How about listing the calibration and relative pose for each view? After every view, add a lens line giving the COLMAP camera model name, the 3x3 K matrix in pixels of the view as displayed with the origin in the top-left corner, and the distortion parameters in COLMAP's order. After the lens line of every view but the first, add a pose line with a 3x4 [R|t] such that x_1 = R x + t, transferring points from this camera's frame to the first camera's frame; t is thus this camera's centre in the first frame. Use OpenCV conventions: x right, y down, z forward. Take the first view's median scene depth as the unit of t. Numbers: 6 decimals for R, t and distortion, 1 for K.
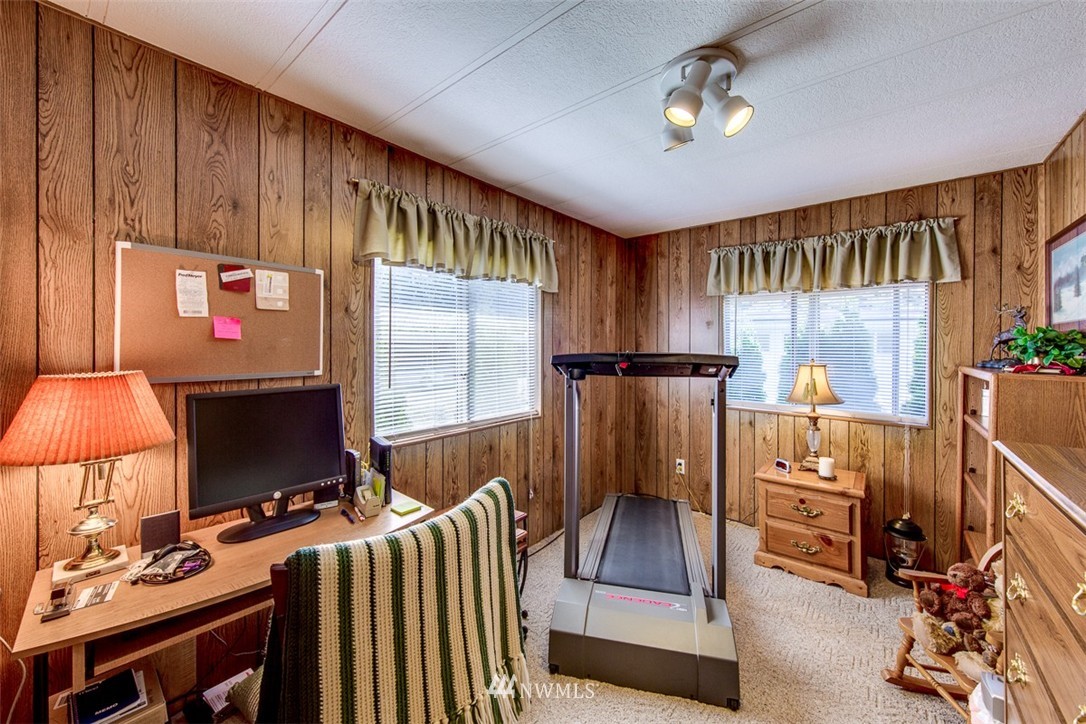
lens RADIAL K [[399.3, 0, 534.7], [0, 399.3, 347.0], [0, 0, 1]] dist [0.000799, 0.000230]
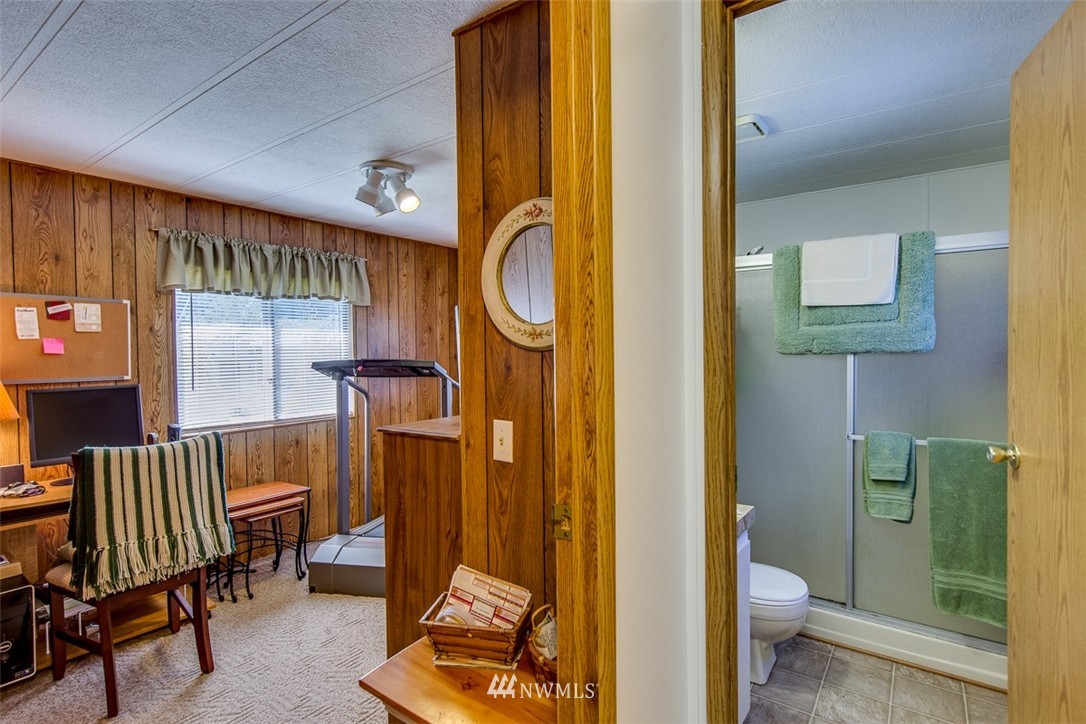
lens RADIAL K [[540.6, 0, 540.5], [0, 540.6, 362.5], [0, 0, 1]] dist [-0.000311, 0.001211]
pose [[0.997911, -0.013169, 0.063242, 0.693693], [0.011861, 0.999709, 0.021014, -0.006944], [-0.063500, -0.020220, 0.997777, -0.855021]]
